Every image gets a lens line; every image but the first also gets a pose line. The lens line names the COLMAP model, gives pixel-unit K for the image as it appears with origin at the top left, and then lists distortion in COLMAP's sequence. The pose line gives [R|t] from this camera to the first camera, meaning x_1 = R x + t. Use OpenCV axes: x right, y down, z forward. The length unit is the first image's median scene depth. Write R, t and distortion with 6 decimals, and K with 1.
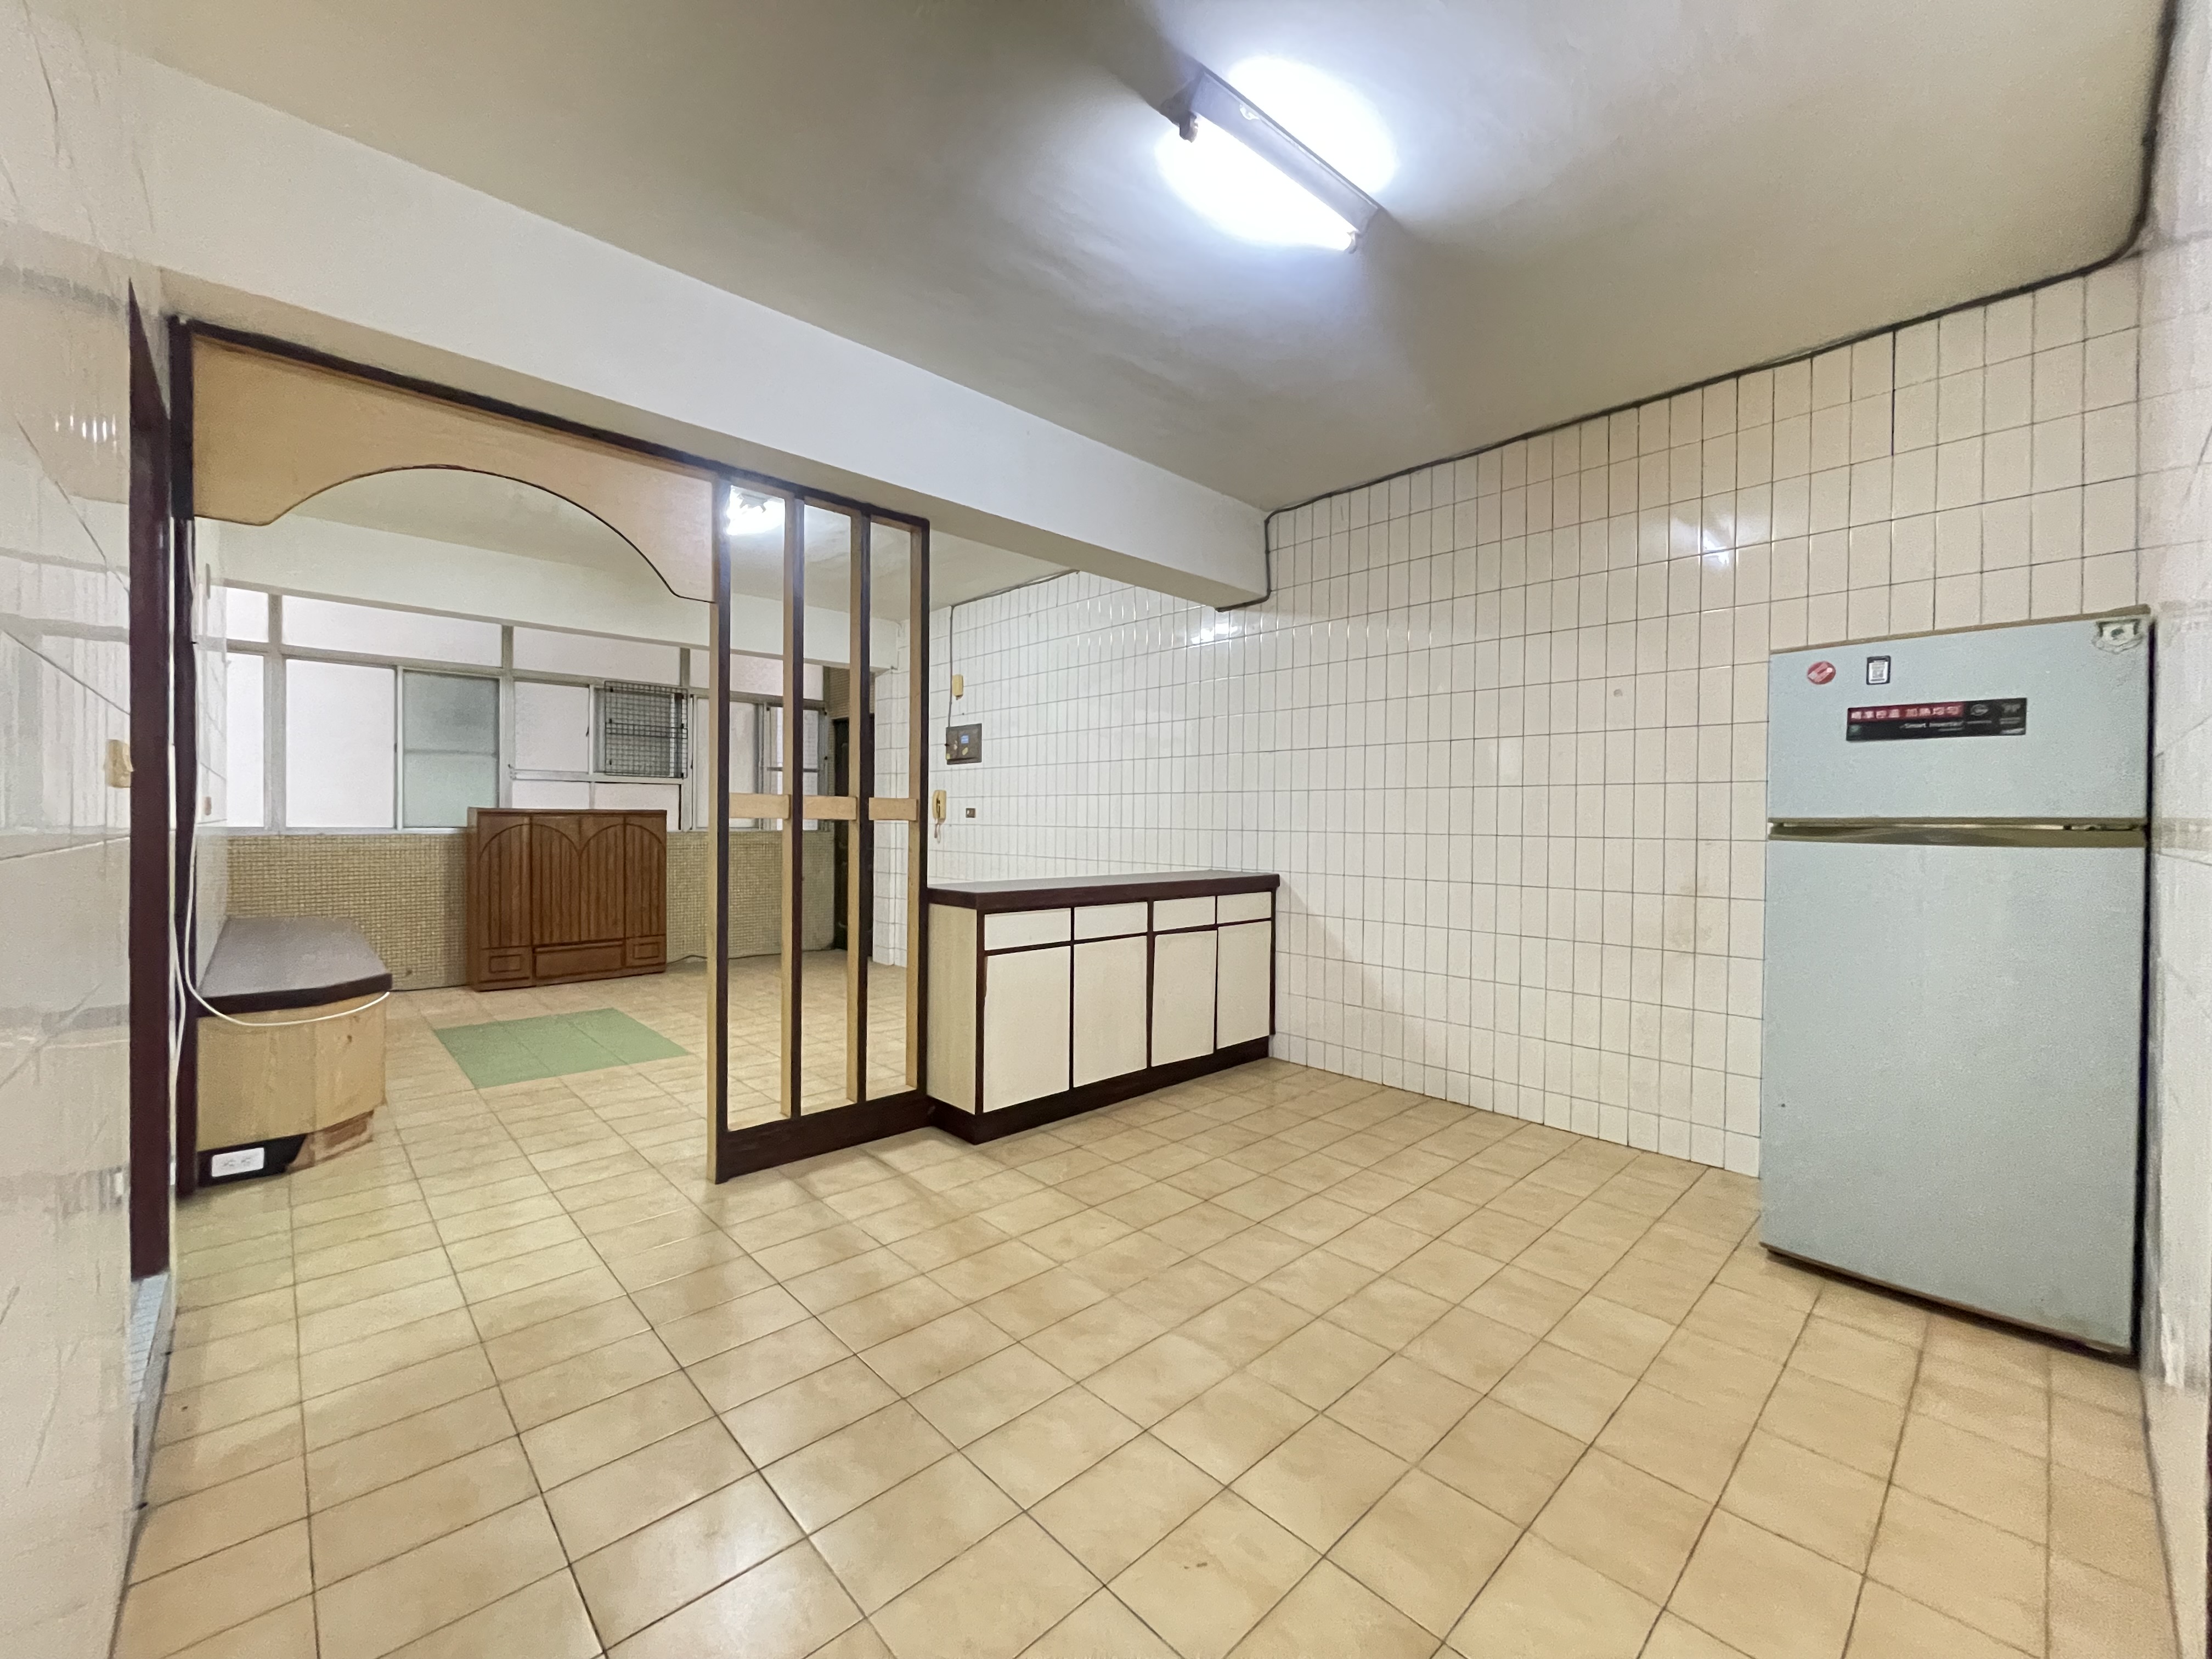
lens RADIAL K [[891.7, 0, 1095.7], [0, 891.7, 830.5], [0, 0, 1]] dist [-0.002153, 0.000213]
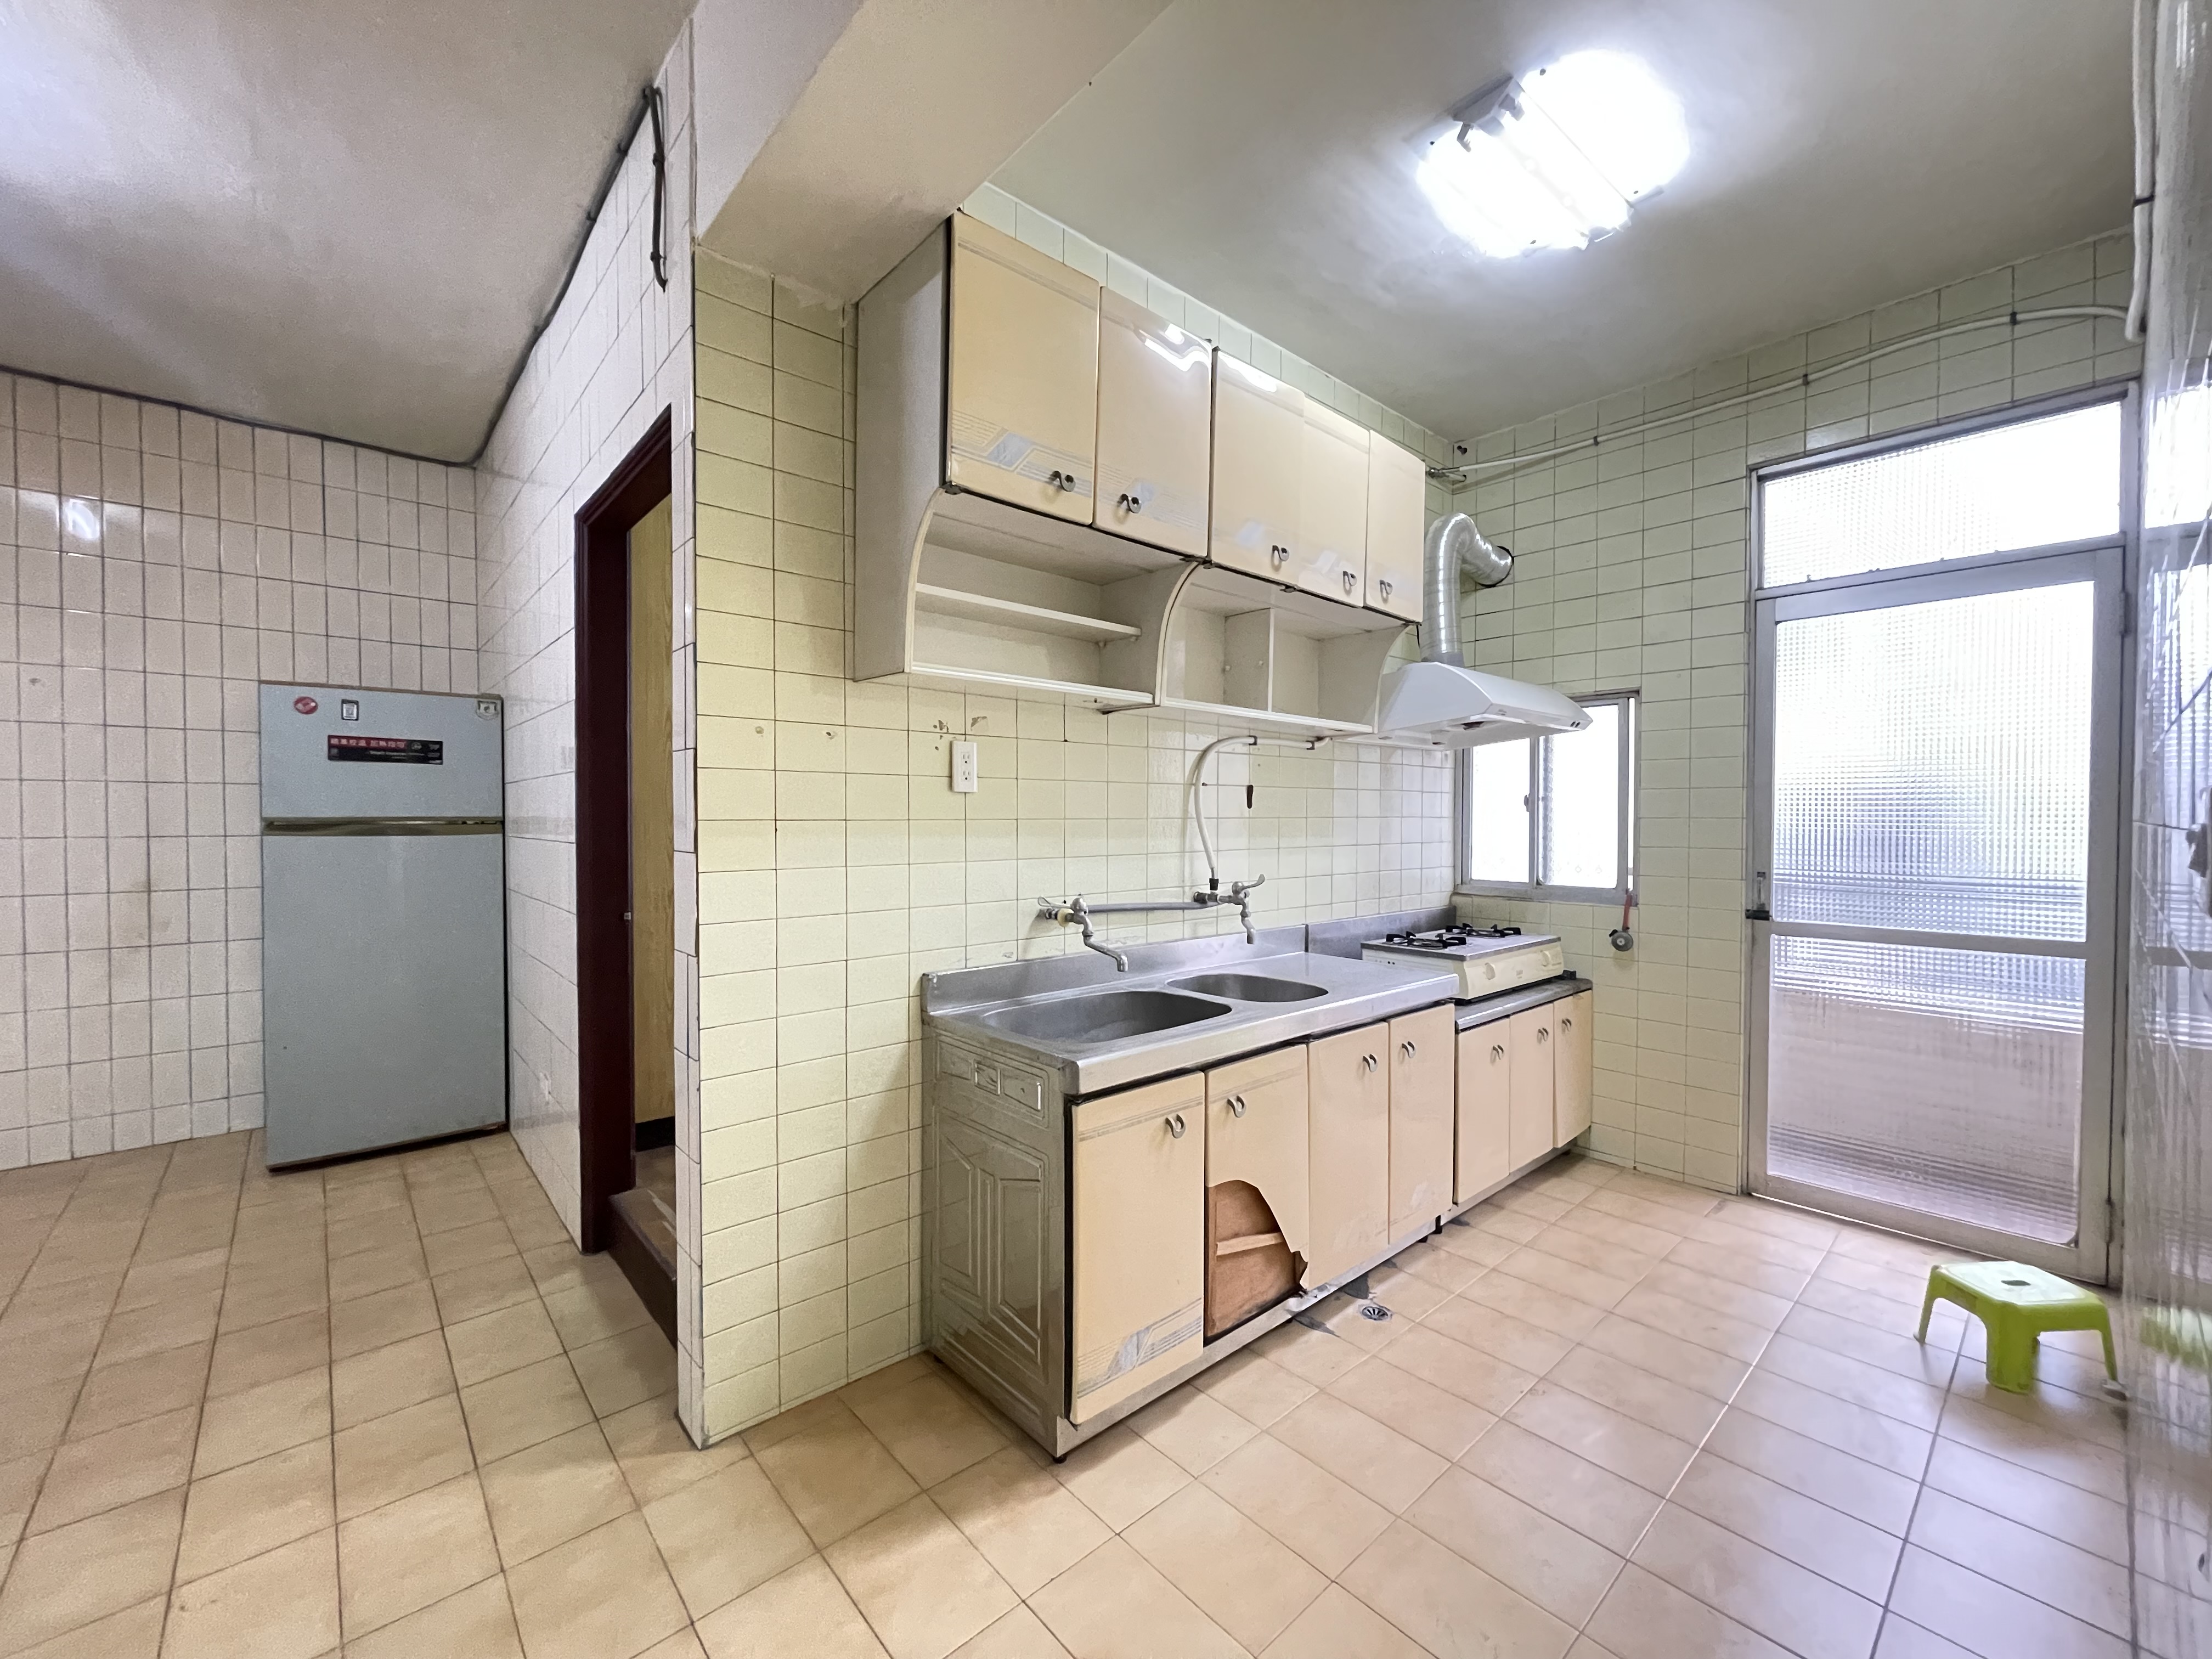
lens RADIAL K [[891.7, 0, 1099.0], [0, 891.7, 829.6], [0, 0, 1]] dist [-0.002153, 0.000213]
pose [[0.026543, -0.026791, 0.999289, -0.345756], [0.010154, 0.999596, 0.026529, -0.014795], [-0.999596, 0.009443, 0.026804, -0.141579]]
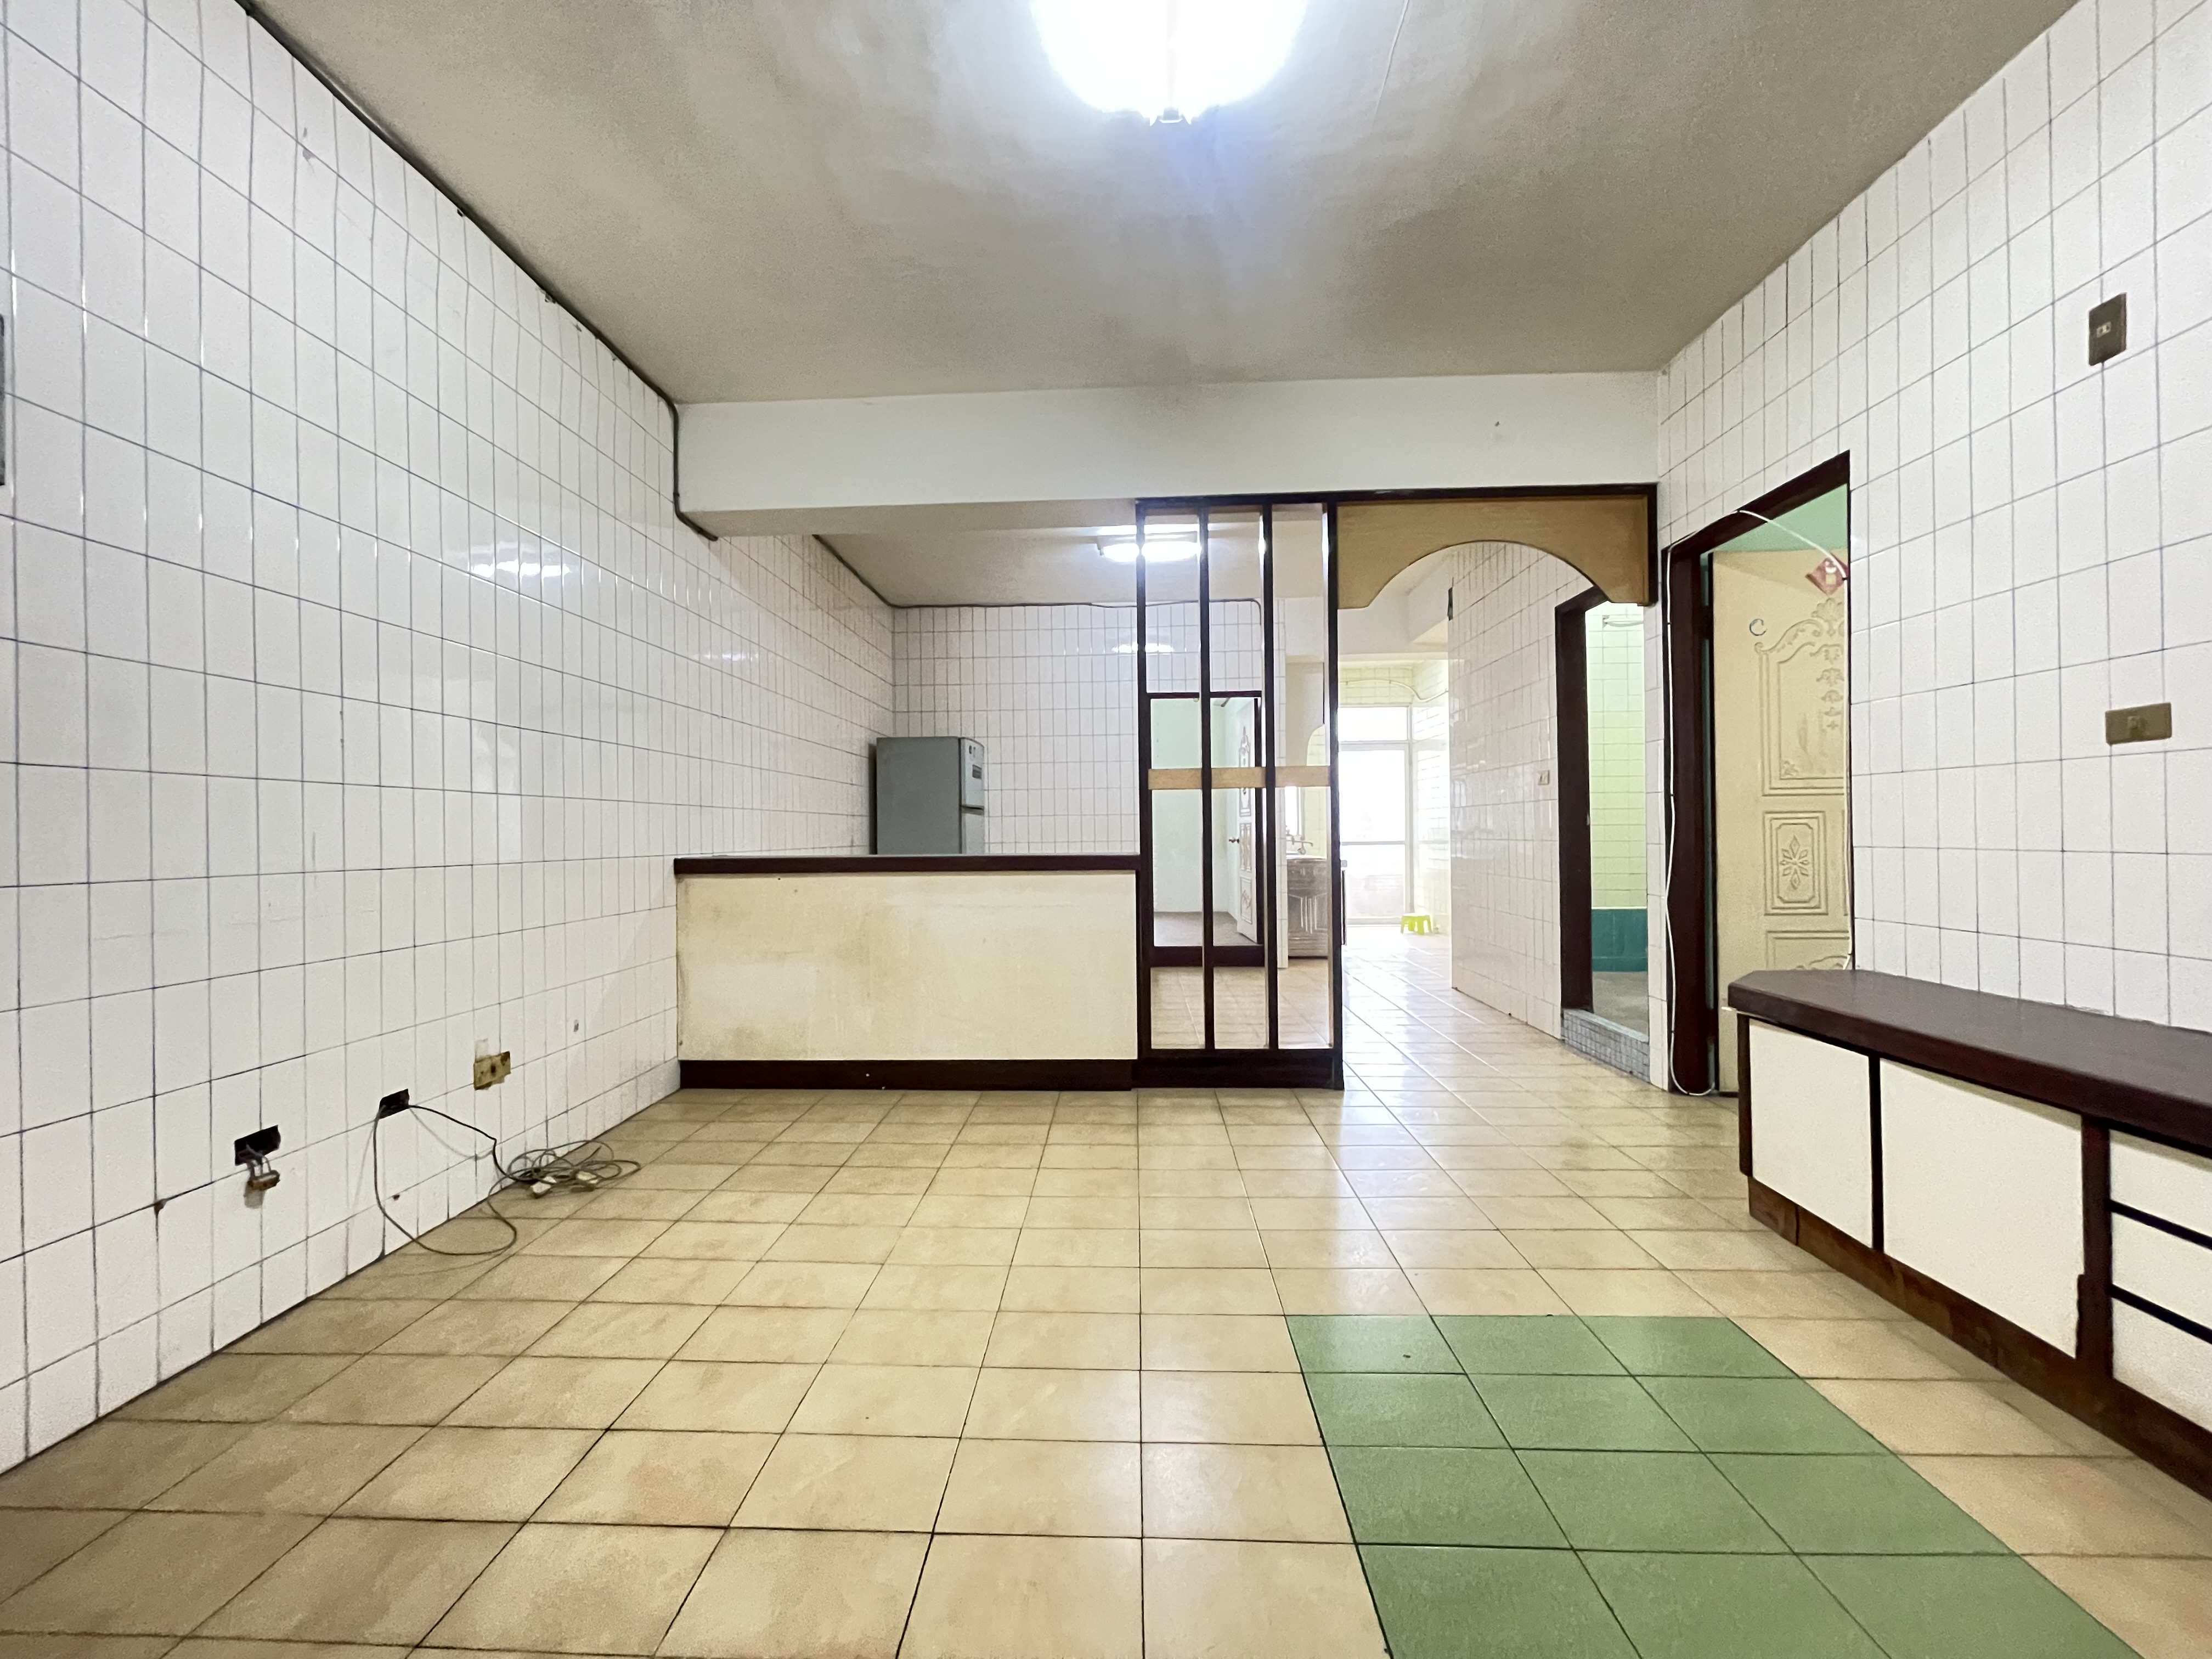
lens RADIAL K [[891.7, 0, 1099.7], [0, 891.7, 831.2], [0, 0, 1]] dist [-0.002153, 0.000213]
pose [[-0.706144, -0.000525, 0.708068, -1.005369], [0.012710, 0.999829, 0.013417, 0.024887], [-0.707954, 0.018474, -0.706016, 1.979333]]
